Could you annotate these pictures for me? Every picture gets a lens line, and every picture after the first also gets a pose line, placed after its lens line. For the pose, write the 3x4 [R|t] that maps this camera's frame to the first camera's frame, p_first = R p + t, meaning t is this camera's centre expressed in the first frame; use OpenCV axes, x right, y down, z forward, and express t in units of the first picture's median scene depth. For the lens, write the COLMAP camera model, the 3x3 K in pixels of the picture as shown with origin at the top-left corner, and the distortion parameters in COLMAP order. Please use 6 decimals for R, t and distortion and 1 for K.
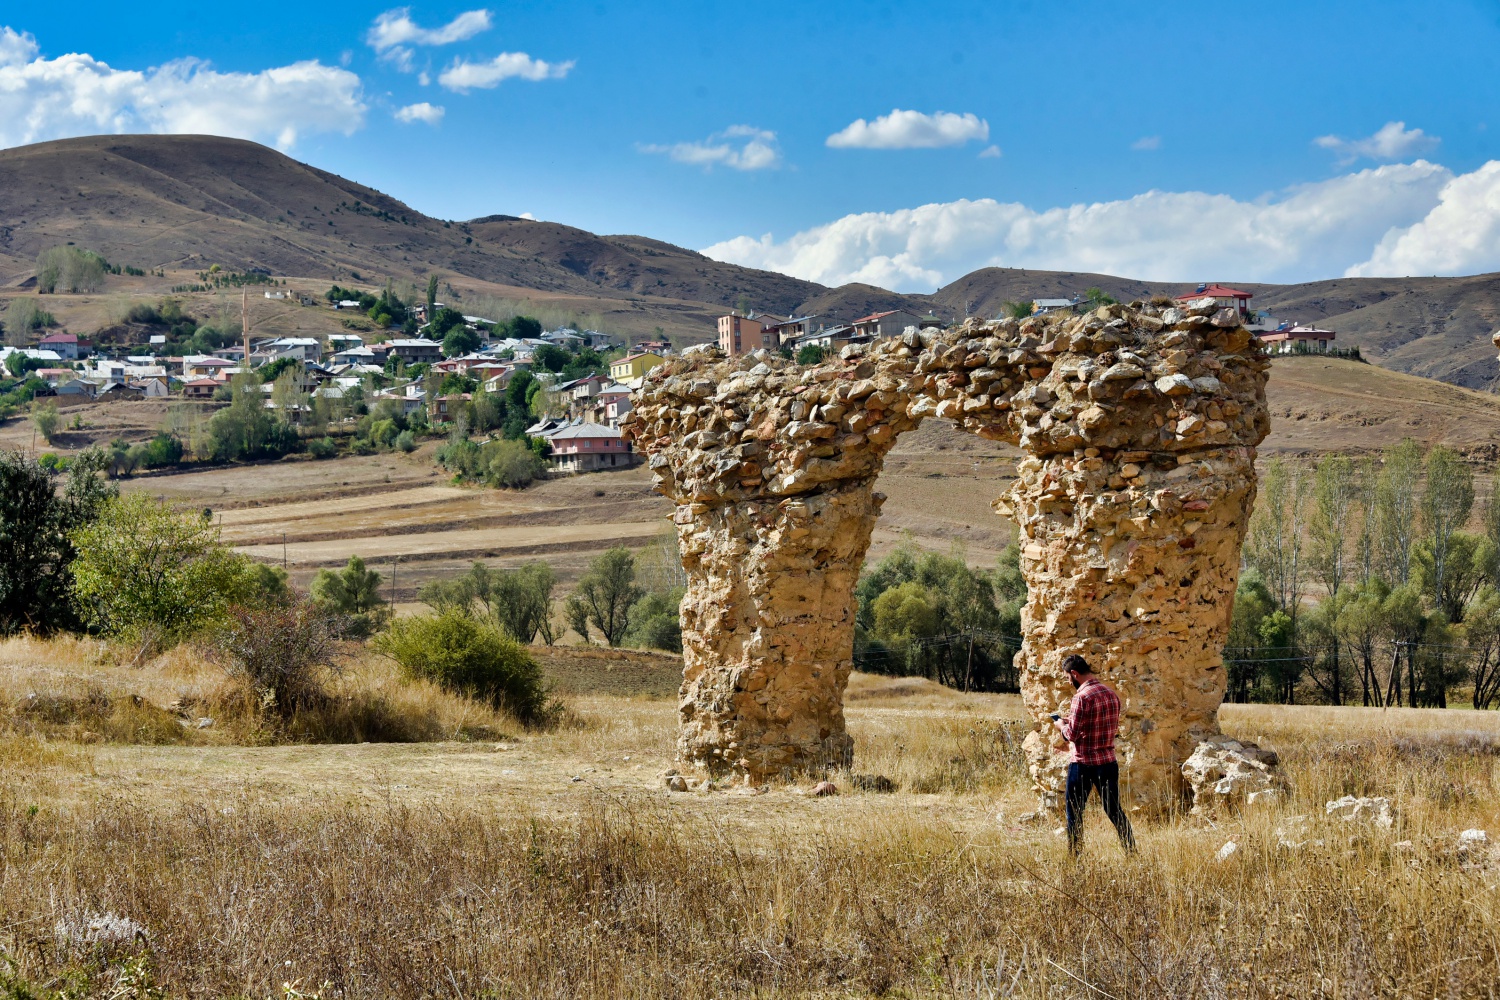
lens RADIAL K [[3131.9, 0, 733.9], [0, 3131.9, 505.4], [0, 0, 1]] dist [-0.035984, 0.000000]
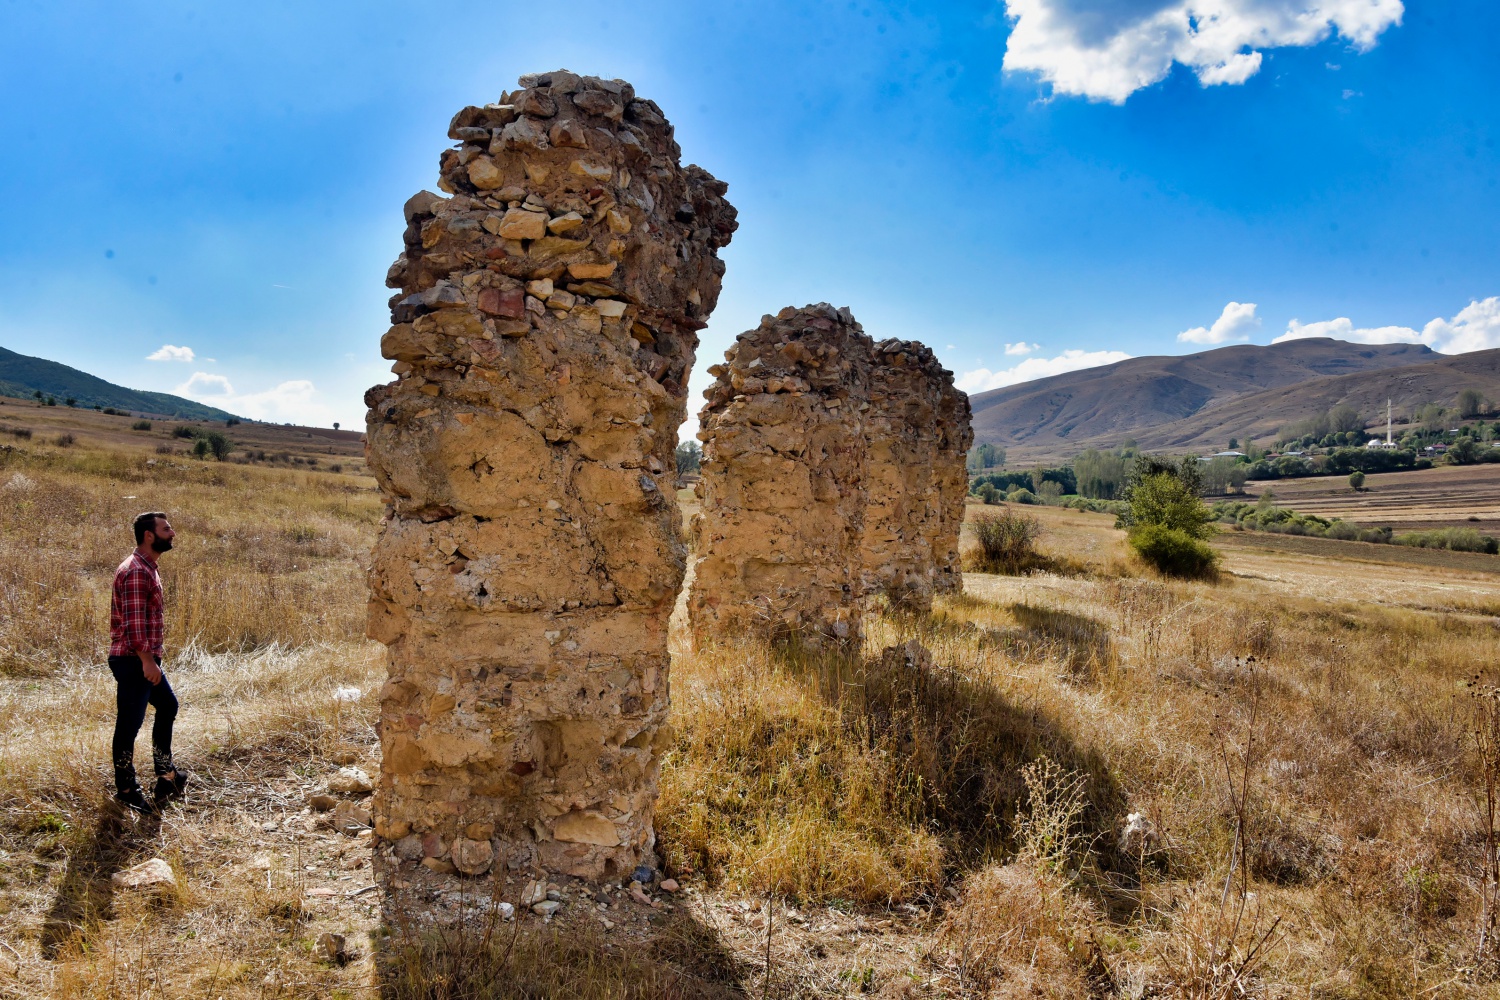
lens RADIAL K [[1171.1, 0, 735.0], [0, 1171.1, 457.3], [0, 0, 1]] dist [-0.028387, -0.018870]
pose [[0.657912, 0.009026, -0.753041, 0.512538], [-0.030465, 0.999429, -0.014637, 0.013892], [0.752479, 0.032572, 0.657811, 0.411284]]
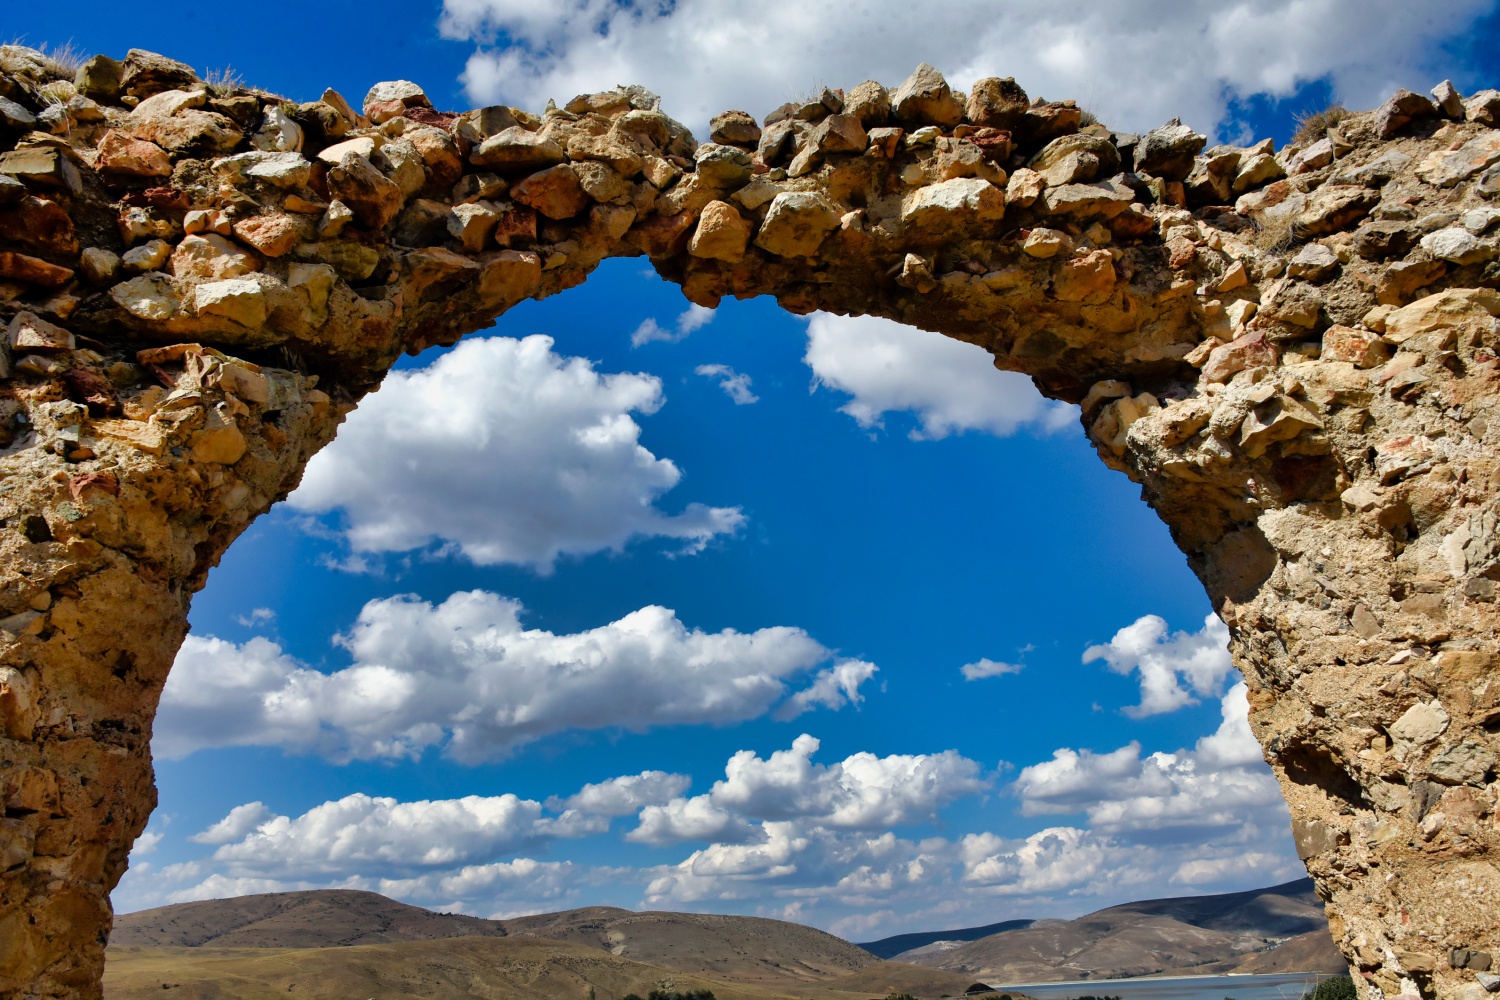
lens RADIAL K [[1171.1, 0, 746.2], [0, 1171.1, 506.5], [0, 0, 1]] dist [-0.028387, -0.018870]
pose [[0.411272, 0.354310, 0.839833, -0.052452], [0.015695, 0.918473, -0.395173, 0.060075], [-0.911378, 0.175705, 0.372181, 0.890861]]
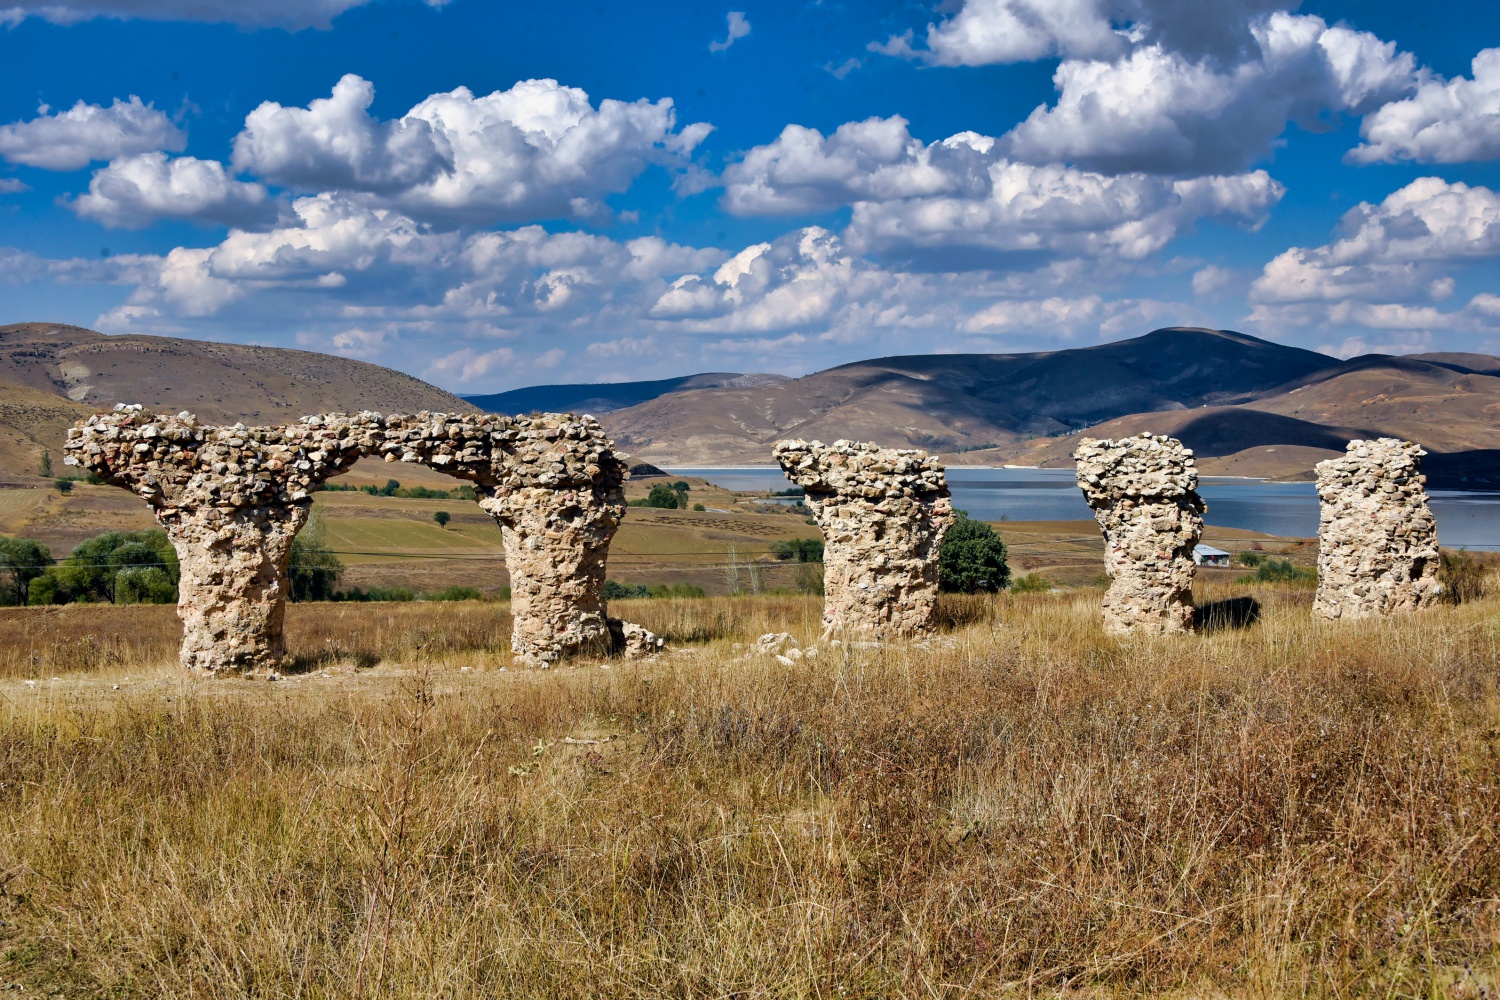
lens RADIAL K [[1970.9, 0, 743.2], [0, 1970.9, 497.1], [0, 0, 1]] dist [-0.031915, 0.000000]
pose [[0.191989, -0.001424, 0.981396, -0.976234], [-0.014398, 0.999887, 0.004267, -0.014539], [-0.981292, -0.014950, 0.191946, 0.541250]]
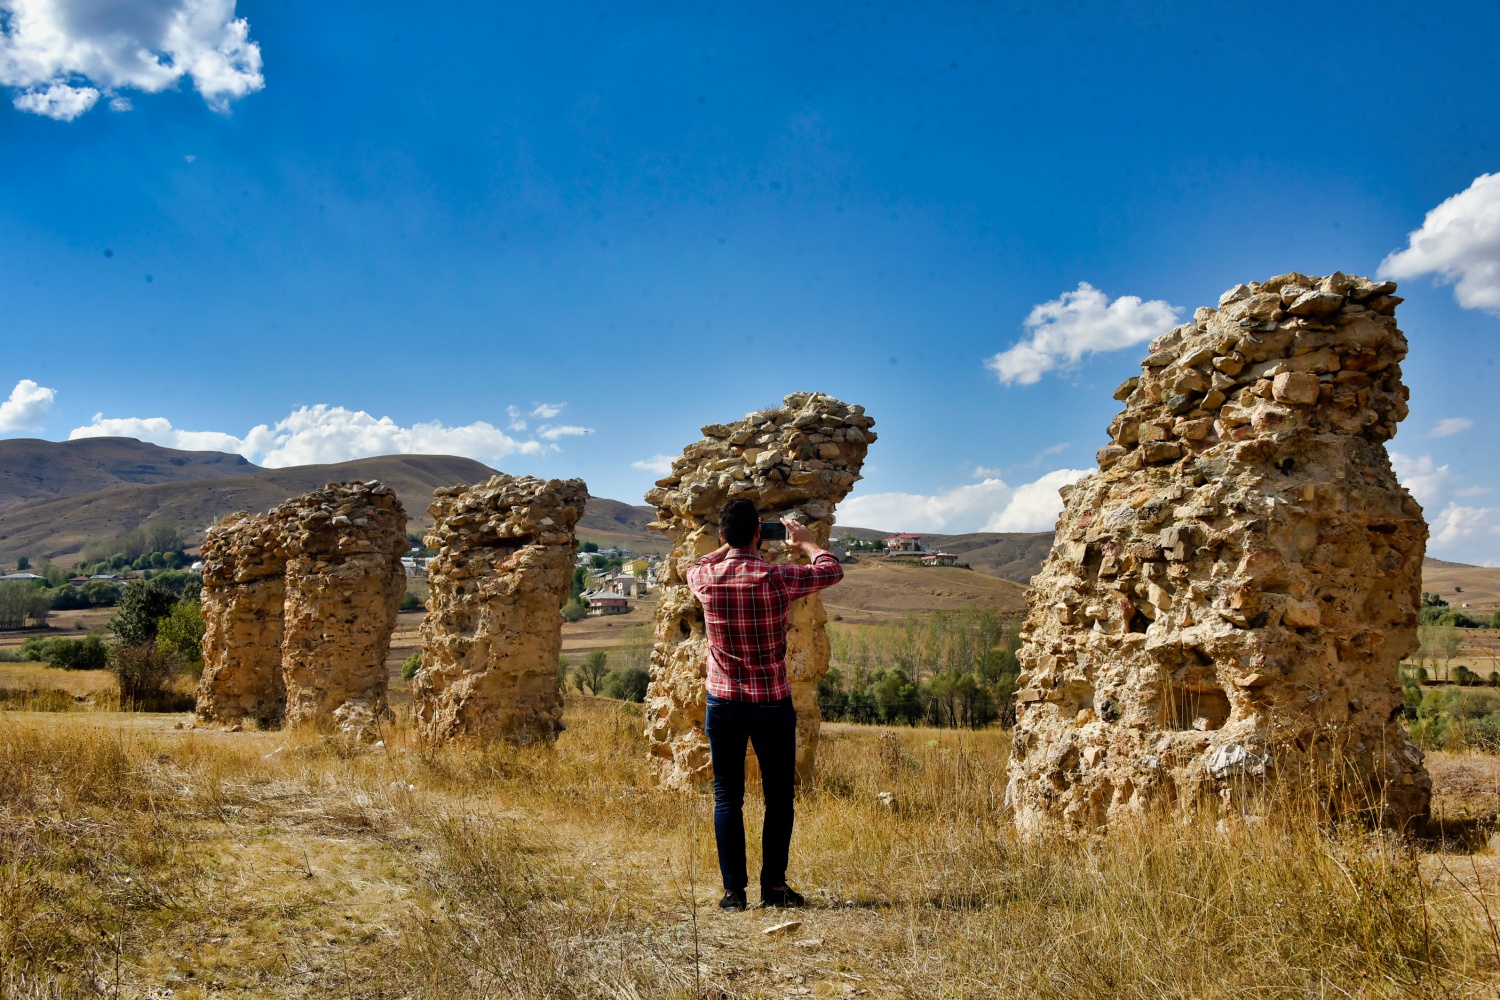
lens RADIAL K [[1460.7, 0, 745.0], [0, 1460.7, 506.7], [0, 0, 1]] dist [-0.029888, 0.000000]
pose [[0.999505, 0.019136, 0.024967, 0.309836], [-0.016874, 0.995989, -0.087871, 0.024443], [-0.026549, 0.087406, 0.995819, 0.054966]]
